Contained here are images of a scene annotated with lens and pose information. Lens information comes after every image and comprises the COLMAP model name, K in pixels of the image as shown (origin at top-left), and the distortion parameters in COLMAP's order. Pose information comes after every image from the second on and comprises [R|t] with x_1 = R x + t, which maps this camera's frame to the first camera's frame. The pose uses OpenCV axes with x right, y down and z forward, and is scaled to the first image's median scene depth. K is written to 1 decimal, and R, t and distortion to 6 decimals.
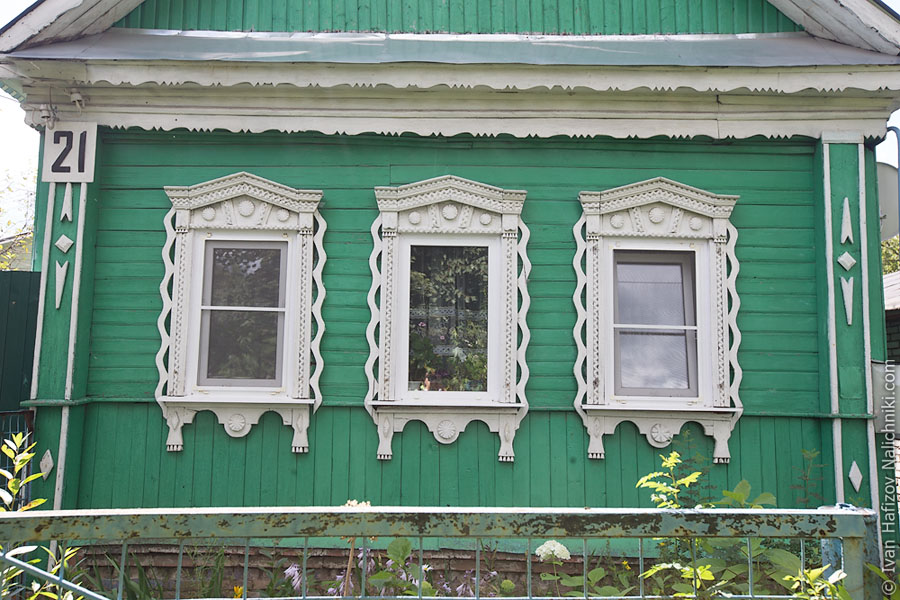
lens RADIAL K [[833.4, 0, 445.9], [0, 833.4, 296.1], [0, 0, 1]] dist [0.043689, 0.000000]
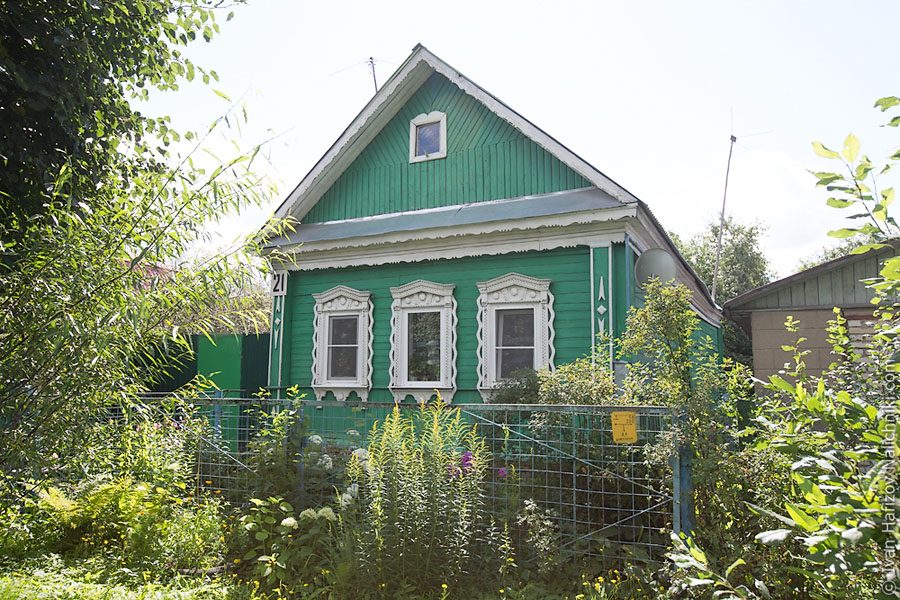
lens RADIAL K [[724.2, 0, 444.6], [0, 724.2, 300.4], [0, 0, 1]] dist [-0.010681, -0.000935]
pose [[0.889692, -0.063100, -0.452180, 0.894238], [0.056486, 0.998007, -0.028127, -0.036571], [0.453053, -0.000517, 0.891483, -0.618672]]
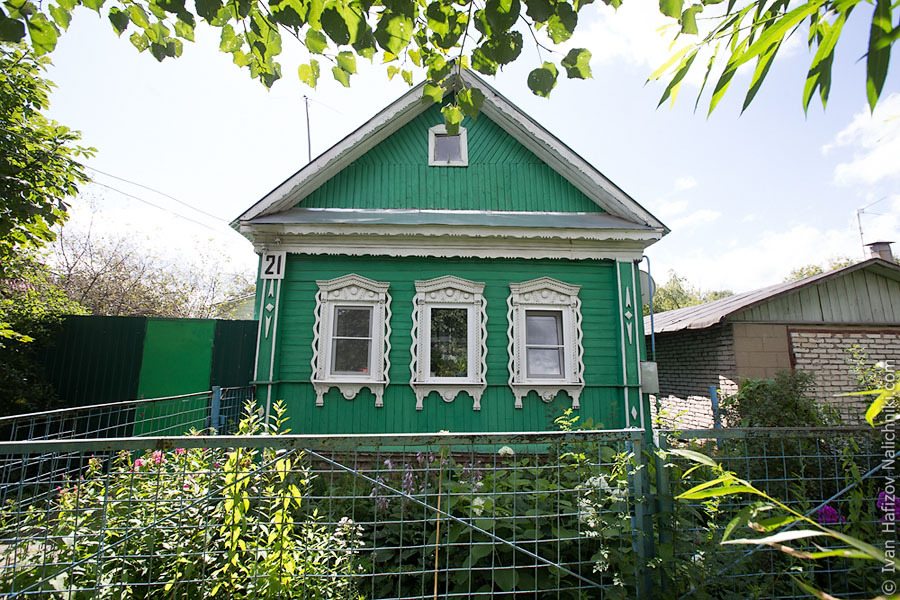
lens RADIAL K [[423.4, 0, 449.5], [0, 423.4, 294.4], [0, 0, 1]] dist [-0.060290, -0.000207]
pose [[0.998943, 0.001174, 0.045946, -0.045738], [0.001970, 0.997661, -0.068321, -0.021779], [-0.045918, 0.068339, 0.996605, -0.081684]]
